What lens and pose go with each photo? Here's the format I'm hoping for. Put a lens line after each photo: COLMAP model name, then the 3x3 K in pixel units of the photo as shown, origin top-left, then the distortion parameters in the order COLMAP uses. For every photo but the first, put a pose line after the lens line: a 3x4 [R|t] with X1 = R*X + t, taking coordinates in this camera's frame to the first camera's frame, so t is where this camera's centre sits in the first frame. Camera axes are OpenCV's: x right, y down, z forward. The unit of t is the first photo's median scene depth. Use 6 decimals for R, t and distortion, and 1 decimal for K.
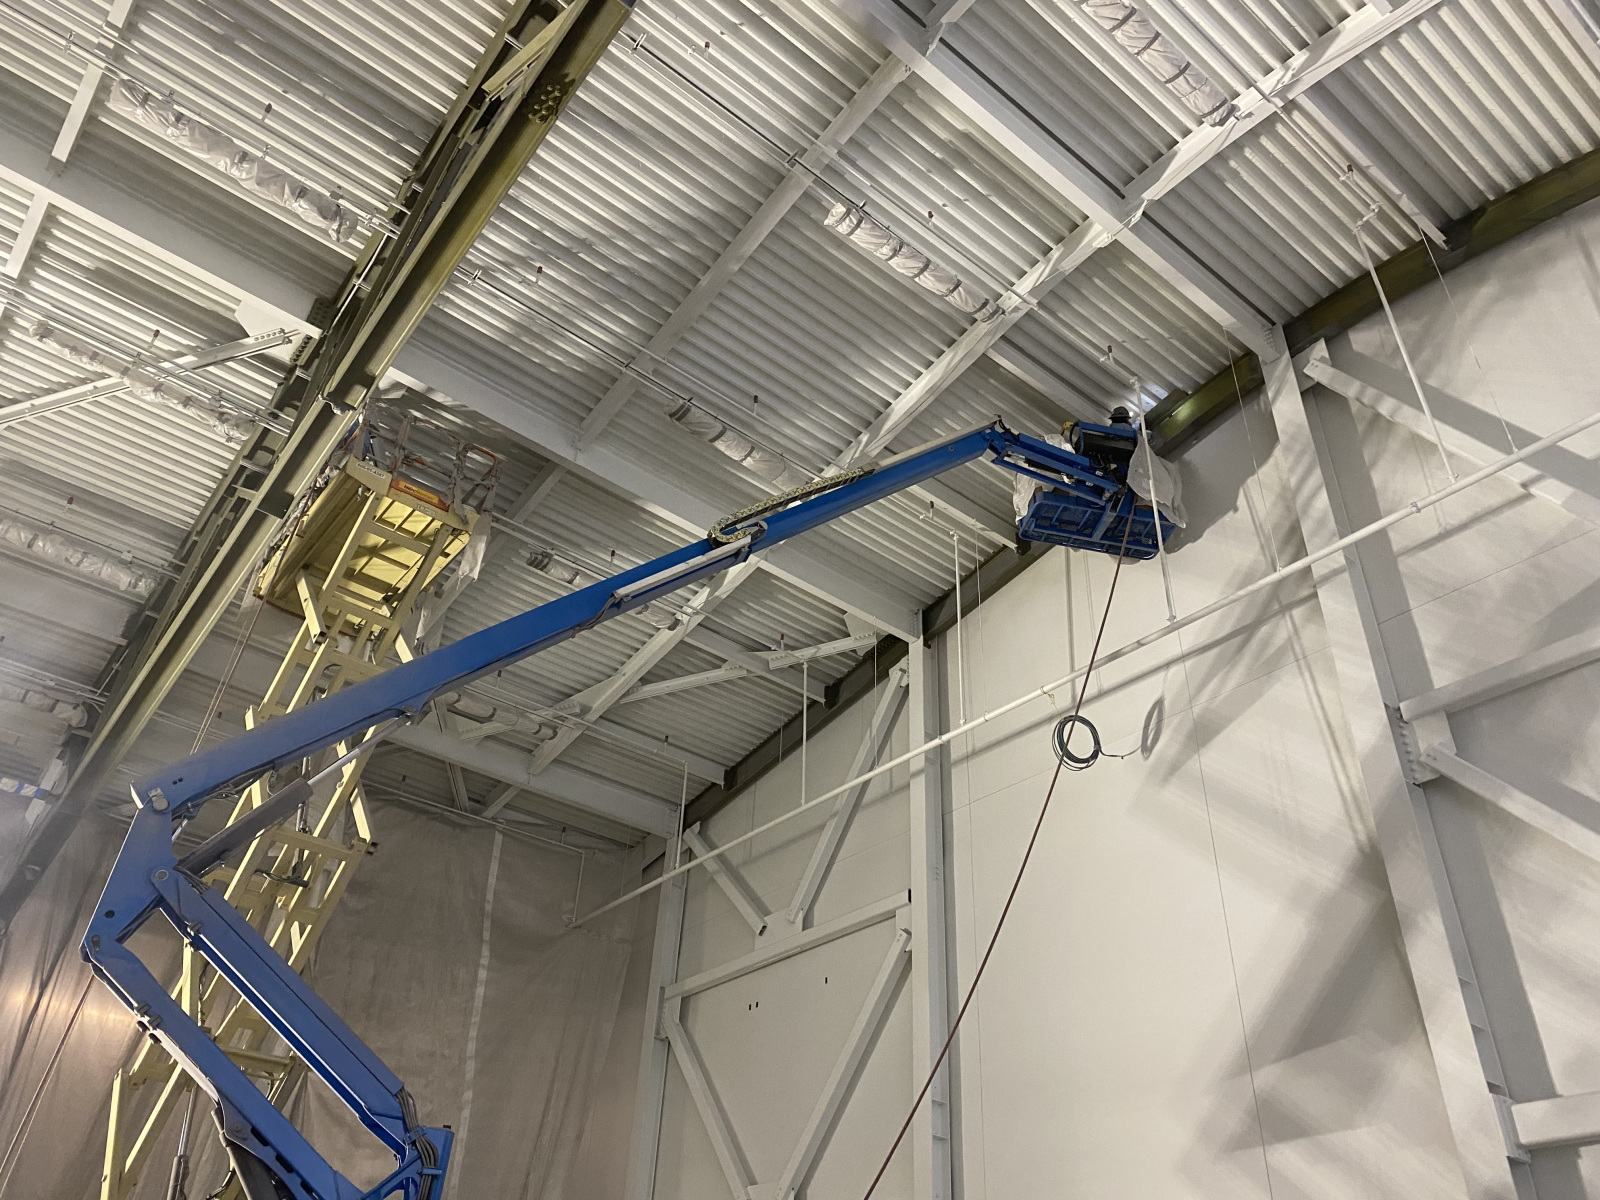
lens RADIAL K [[1221.3, 0, 813.9], [0, 1221.3, 588.1], [0, 0, 1]] dist [0.035238, -0.022372]
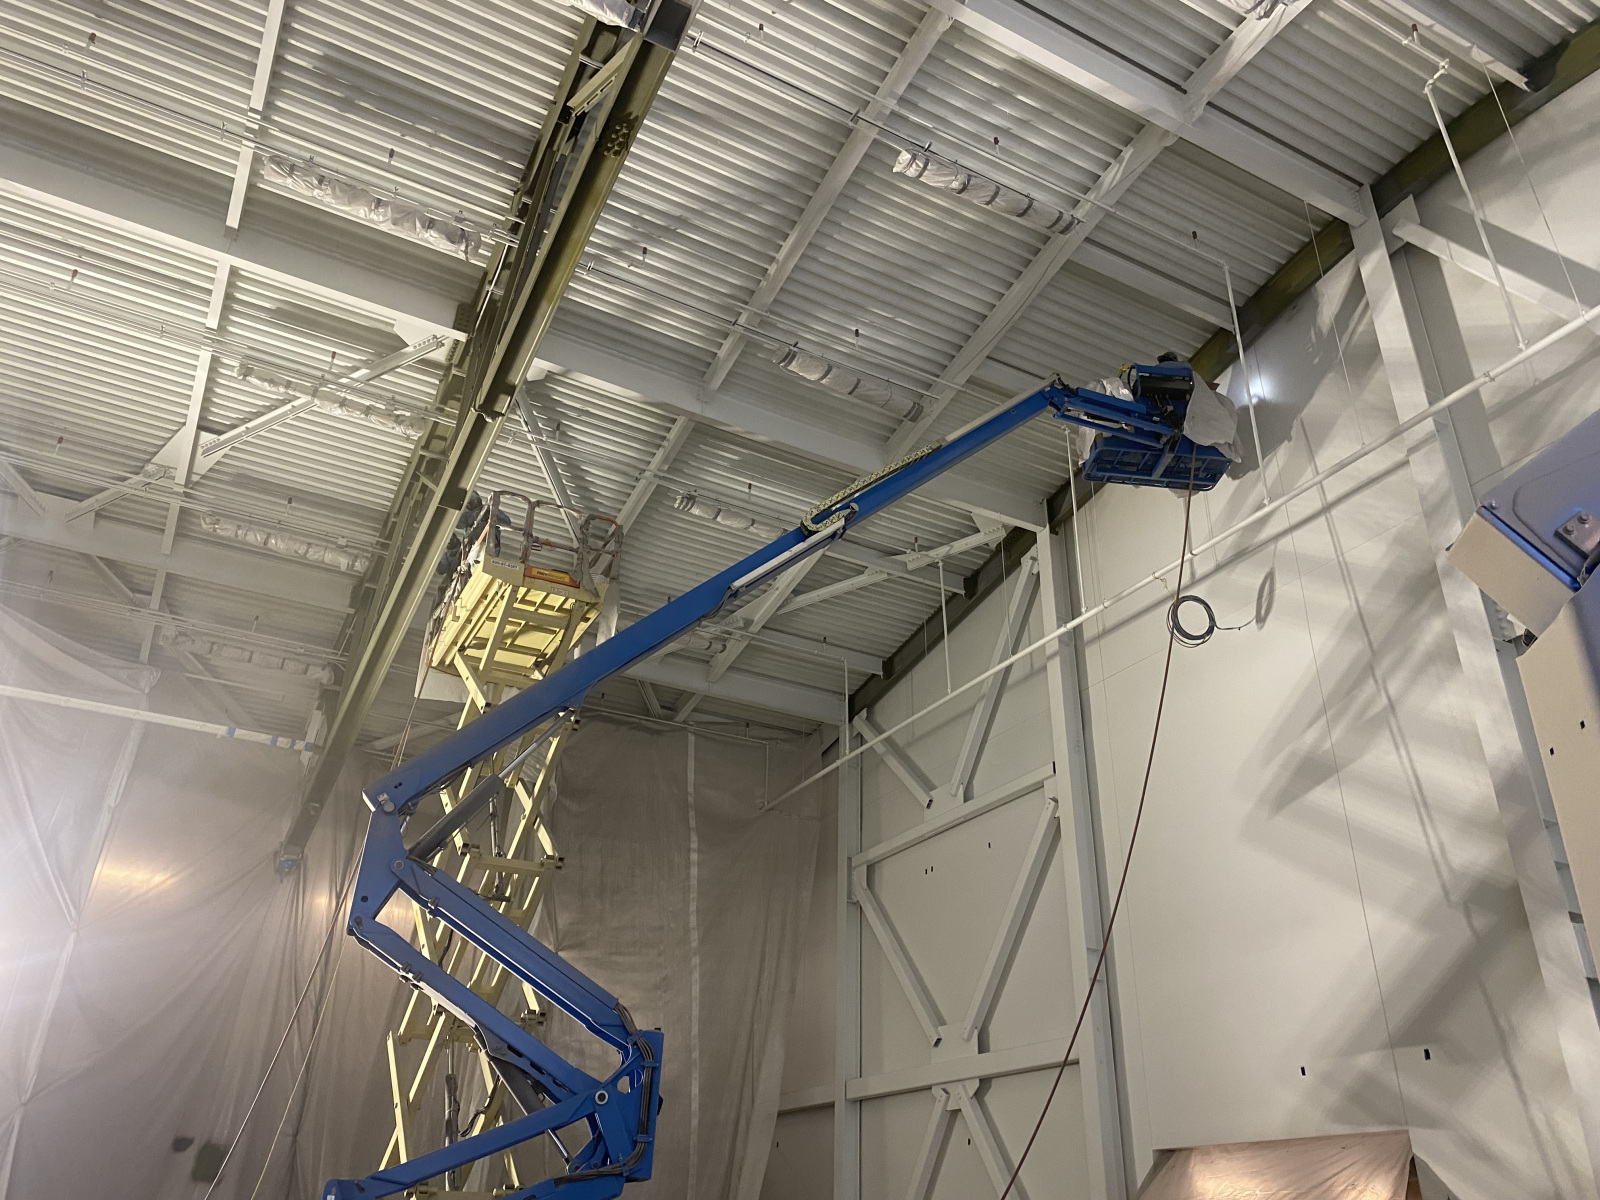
lens RADIAL K [[1221.3, 0, 814.1], [0, 1221.3, 586.5], [0, 0, 1]] dist [0.035238, -0.022372]
pose [[0.982245, -0.107611, -0.153673, 0.061955], [0.124974, 0.986245, 0.108181, -0.062207], [0.139918, -0.125465, 0.982182, -0.094176]]
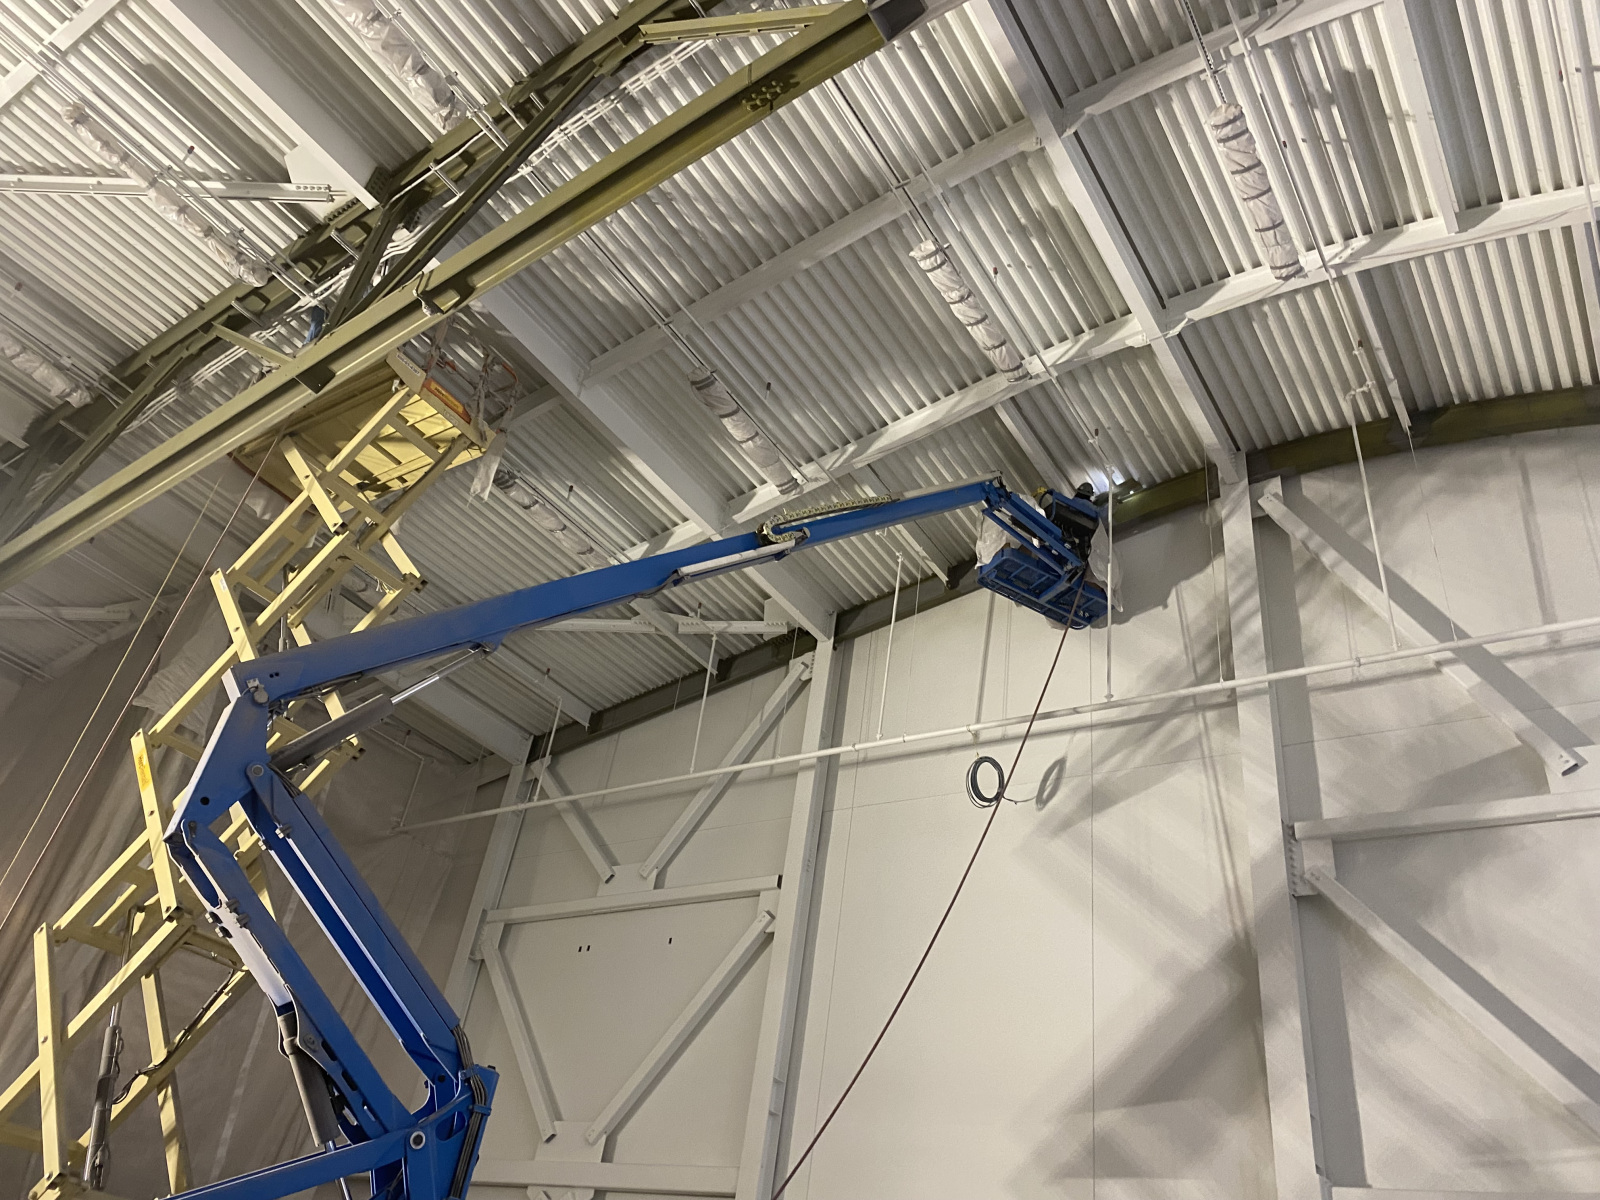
lens RADIAL K [[1221.3, 0, 788.1], [0, 1221.3, 587.6], [0, 0, 1]] dist [0.035238, -0.022372]
pose [[0.951844, 0.241931, 0.188315, -0.203082], [-0.250515, 0.967844, 0.022833, -0.021474], [-0.176736, -0.068909, 0.981843, -0.016165]]
